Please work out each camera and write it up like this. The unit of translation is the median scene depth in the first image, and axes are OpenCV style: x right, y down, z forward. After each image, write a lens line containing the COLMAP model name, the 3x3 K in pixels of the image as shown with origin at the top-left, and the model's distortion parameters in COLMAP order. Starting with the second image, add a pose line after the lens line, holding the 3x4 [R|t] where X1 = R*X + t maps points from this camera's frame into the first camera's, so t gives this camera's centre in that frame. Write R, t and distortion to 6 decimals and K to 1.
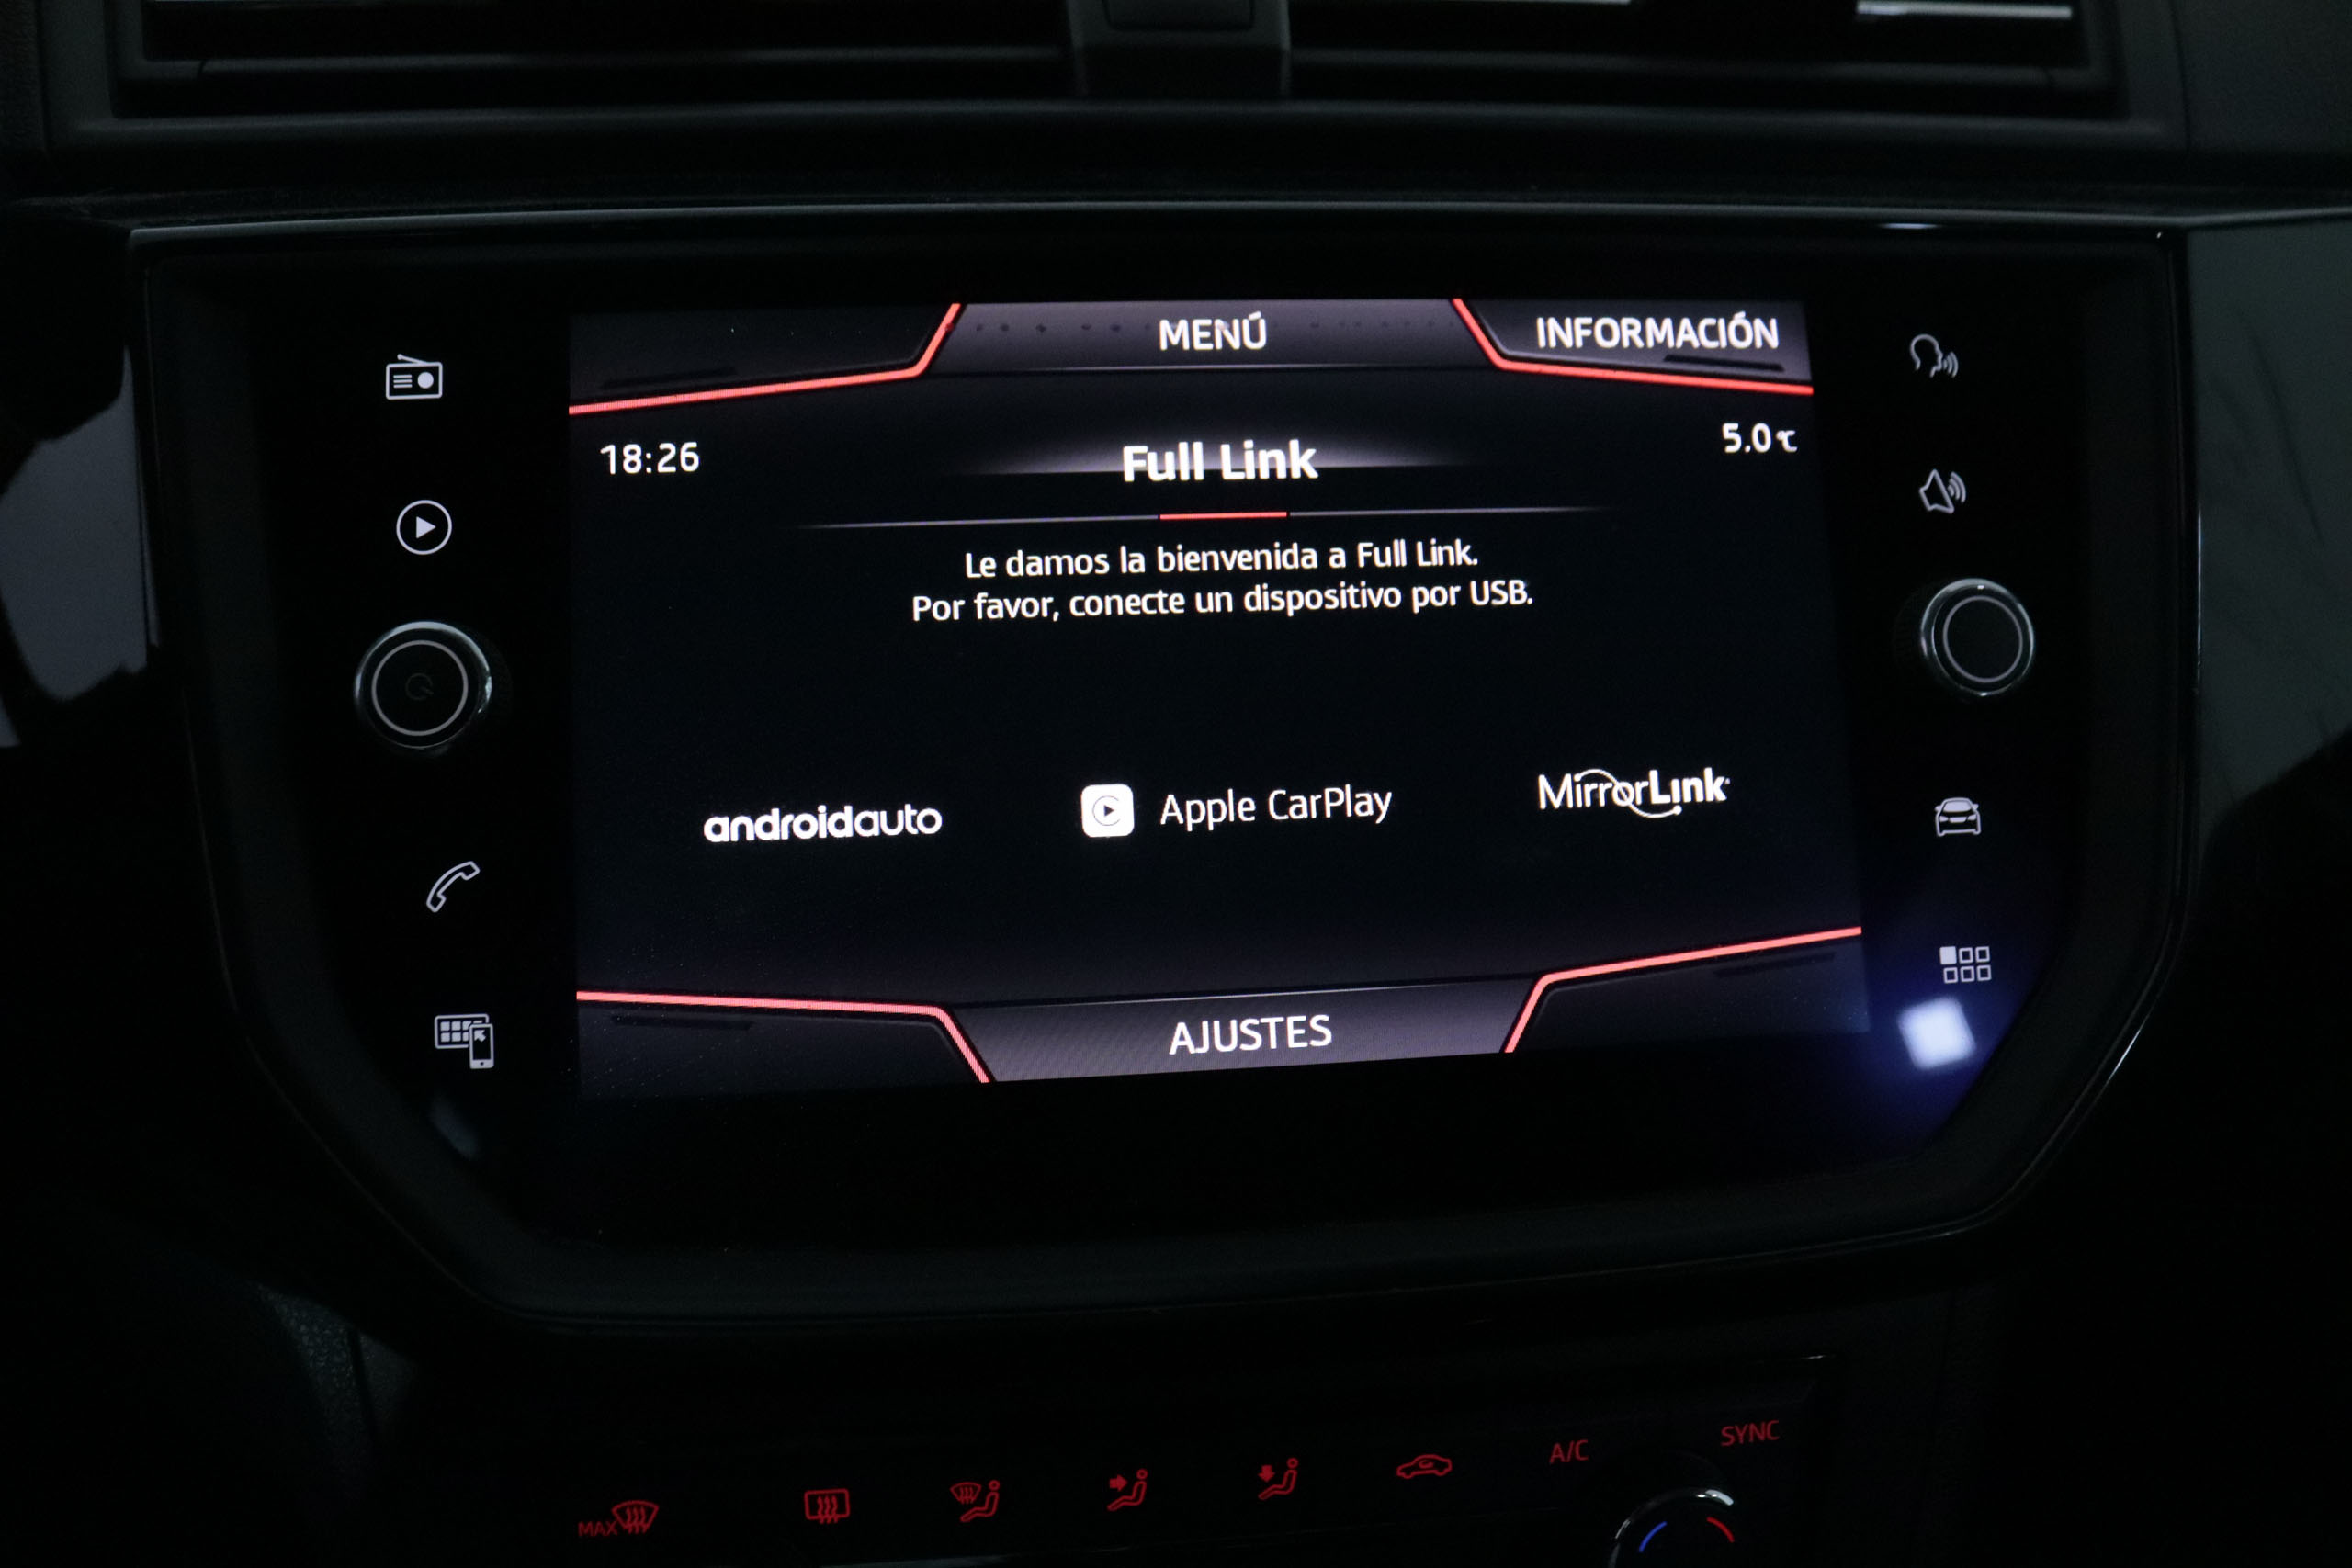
lens RADIAL K [[1895.6, 0, 1176.0], [0, 1895.6, 784.0], [0, 0, 1]] dist [-0.169593, 0.115031]
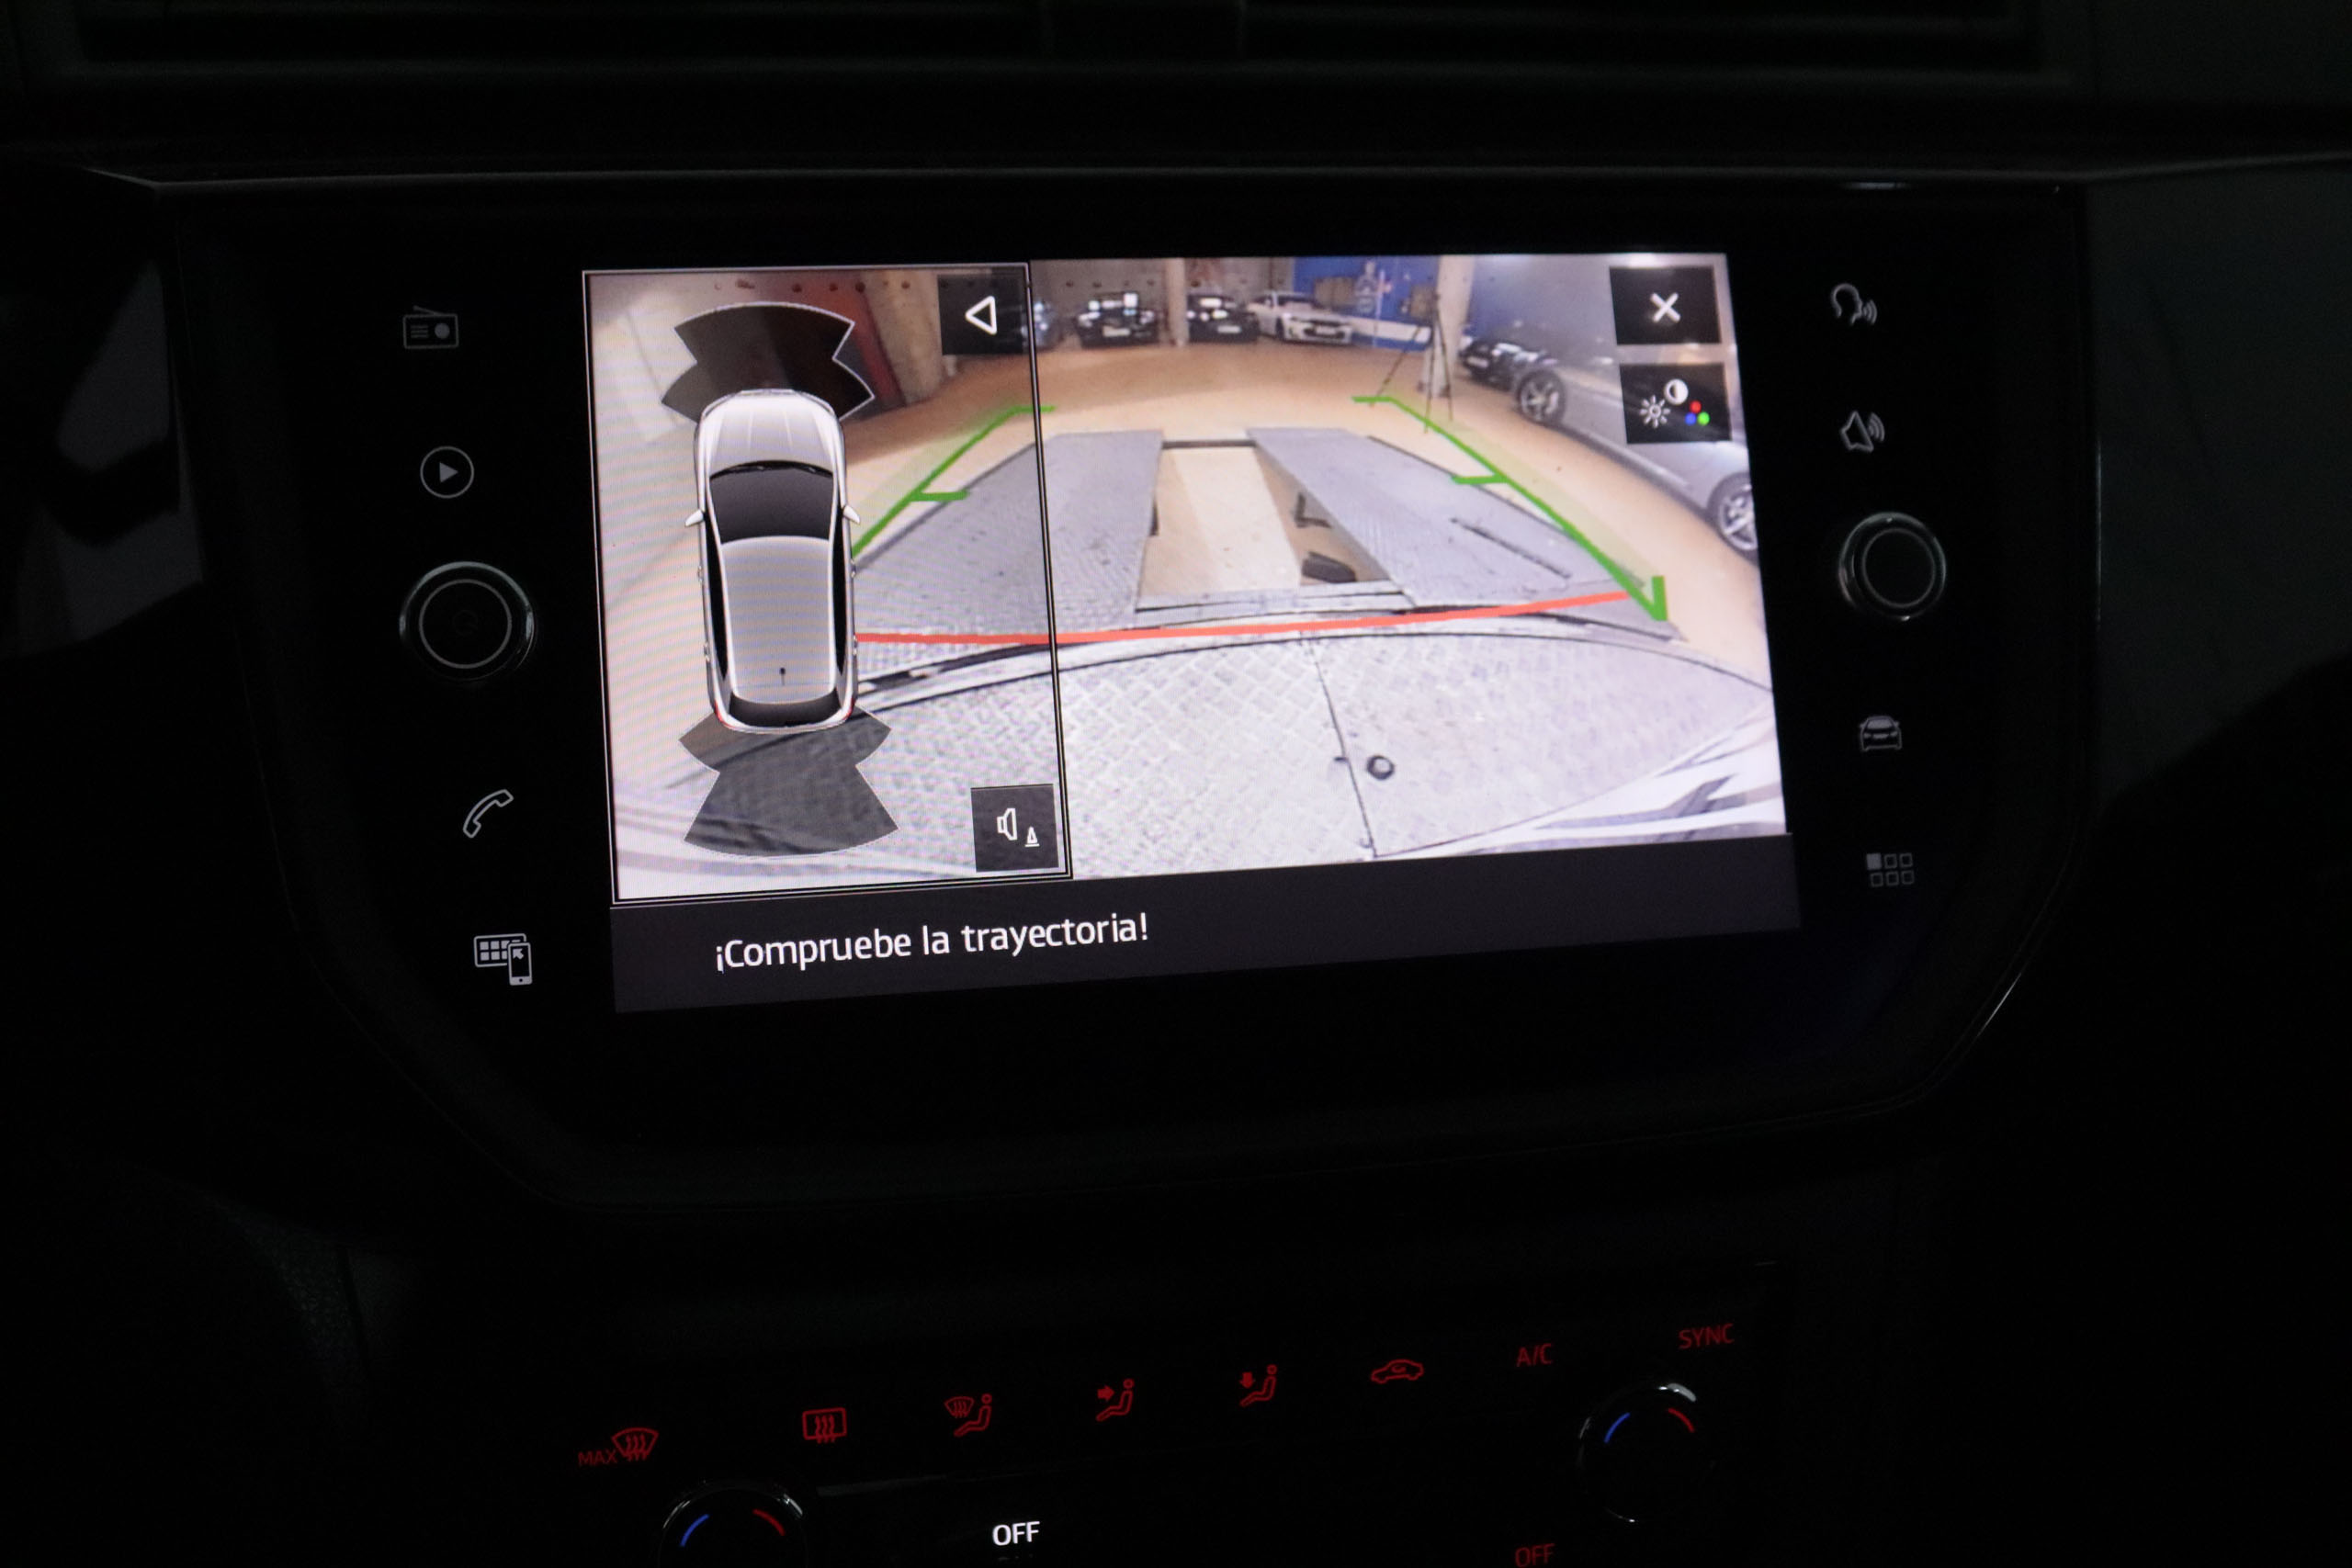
lens RADIAL K [[2576.0, 0, 1176.0], [0, 2576.0, 784.0], [0, 0, 1]] dist [-0.098934, 0.012843]
pose [[0.995240, -0.016033, 0.096128, -0.129713], [0.016940, 0.999819, -0.008633, 0.053207], [-0.095972, 0.010220, 0.995332, -0.446883]]
